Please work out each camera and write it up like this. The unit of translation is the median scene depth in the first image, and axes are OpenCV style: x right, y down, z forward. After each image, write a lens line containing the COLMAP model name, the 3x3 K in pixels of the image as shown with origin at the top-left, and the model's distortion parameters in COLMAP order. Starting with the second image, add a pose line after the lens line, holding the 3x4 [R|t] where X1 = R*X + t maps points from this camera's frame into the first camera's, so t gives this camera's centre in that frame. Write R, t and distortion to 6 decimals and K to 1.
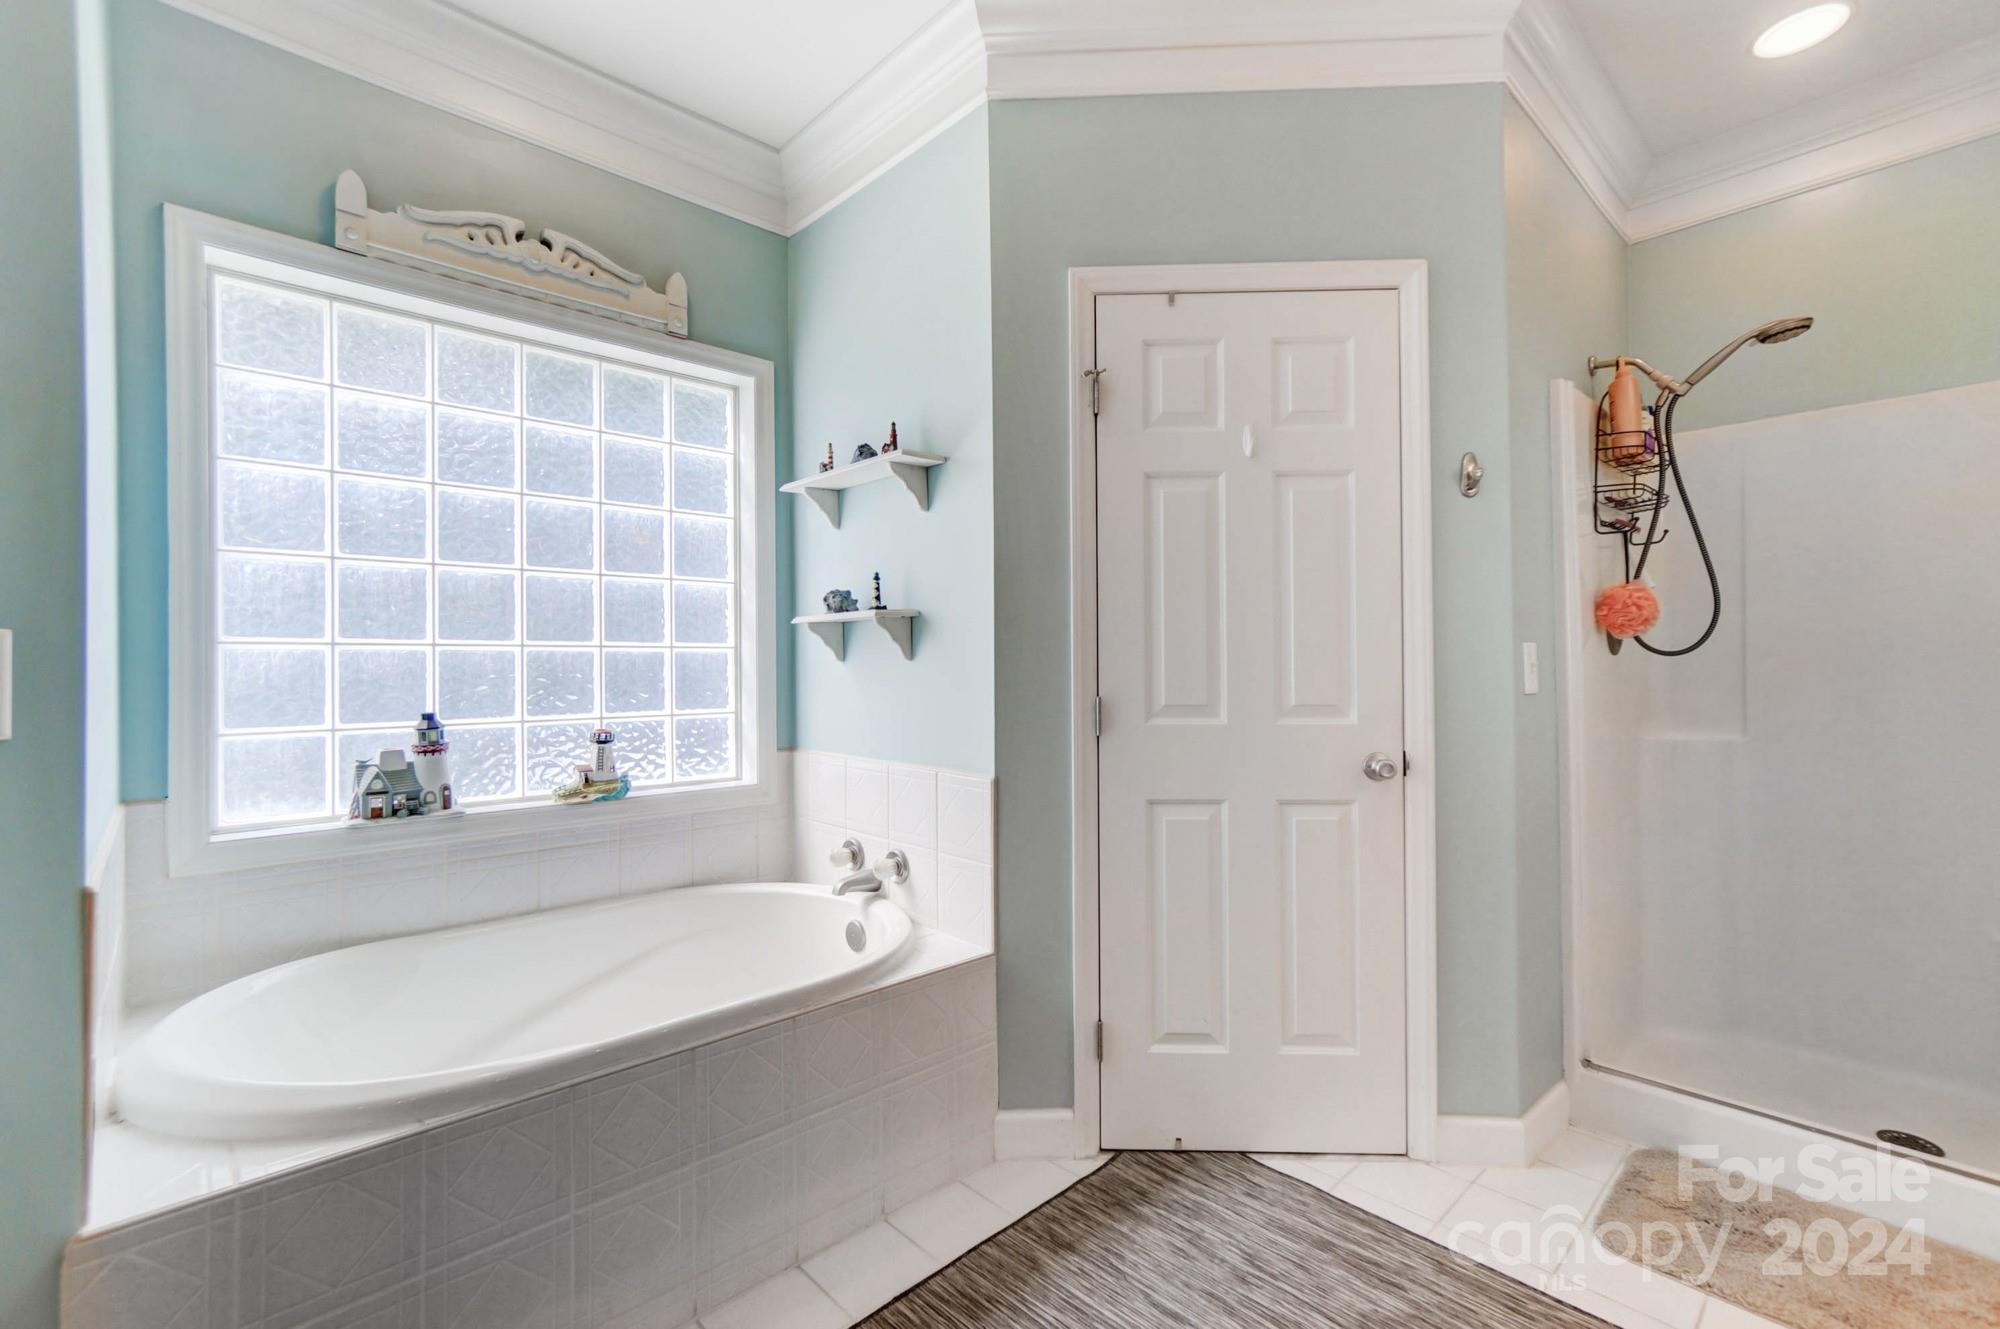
lens RADIAL K [[880.2, 0, 1004.6], [0, 880.2, 658.7], [0, 0, 1]] dist [-0.031628, 0.012612]
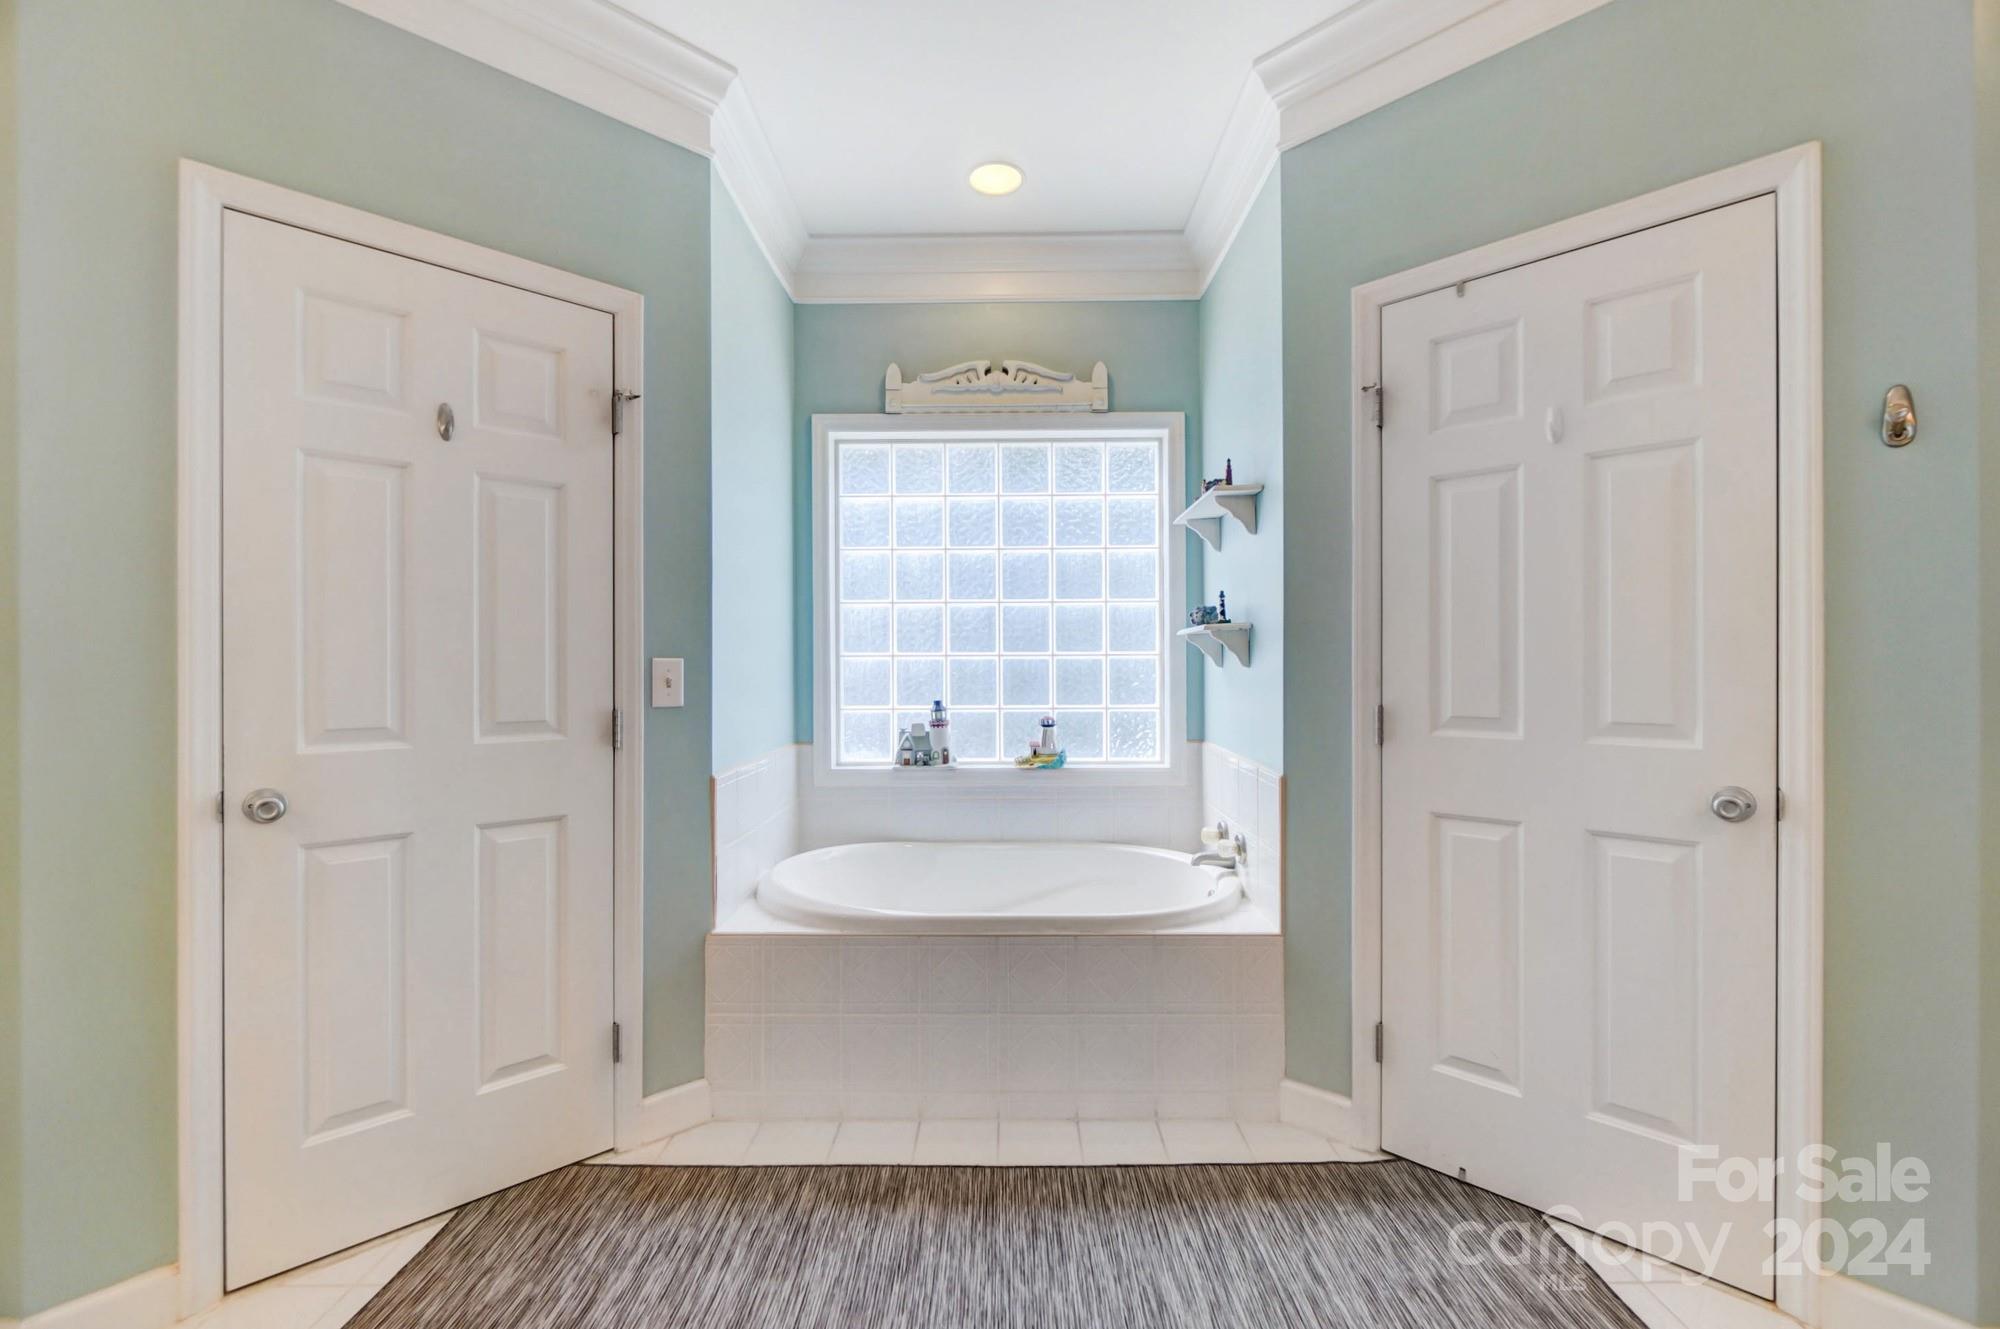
lens RADIAL K [[884.9, 0, 988.6], [0, 884.9, 663.9], [0, 0, 1]] dist [-0.031613, -0.000271]
pose [[0.704342, 0.002945, -0.709855, 0.503149], [0.005886, 0.999933, 0.009989, -0.017044], [0.709837, -0.011214, 0.704277, -0.034728]]
